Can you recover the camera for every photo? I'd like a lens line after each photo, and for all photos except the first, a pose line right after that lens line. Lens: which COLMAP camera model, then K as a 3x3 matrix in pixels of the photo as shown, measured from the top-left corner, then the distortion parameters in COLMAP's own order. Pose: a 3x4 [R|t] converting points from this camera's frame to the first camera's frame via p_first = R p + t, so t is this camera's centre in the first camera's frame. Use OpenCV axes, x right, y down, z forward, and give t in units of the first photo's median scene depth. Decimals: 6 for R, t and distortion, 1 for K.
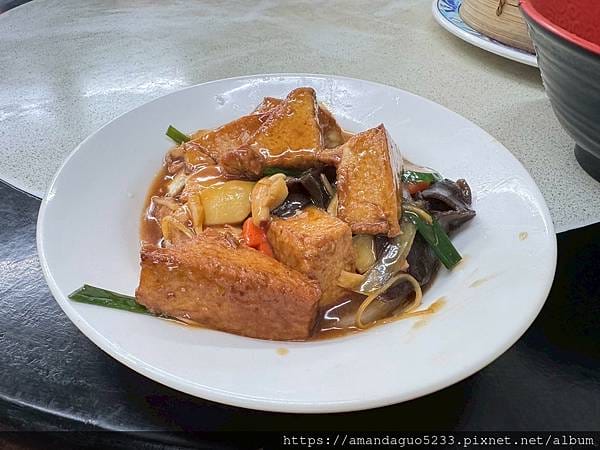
lens RADIAL K [[429.2, 0, 277.3], [0, 429.2, 226.4], [0, 0, 1]] dist [0.000412, -0.000766]
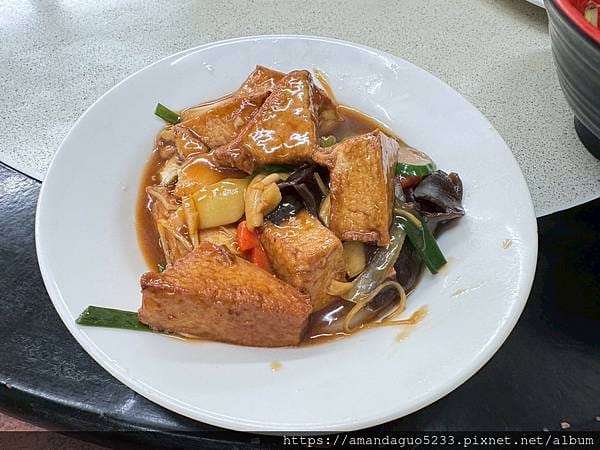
lens RADIAL K [[429.2, 0, 277.3], [0, 429.2, 226.4], [0, 0, 1]] dist [0.000412, -0.000766]
pose [[0.999889, -0.003022, 0.014603, 0.000355], [-0.000264, 0.975507, 0.219970, -0.244951], [-0.014910, -0.219950, 0.975397, 0.001115]]
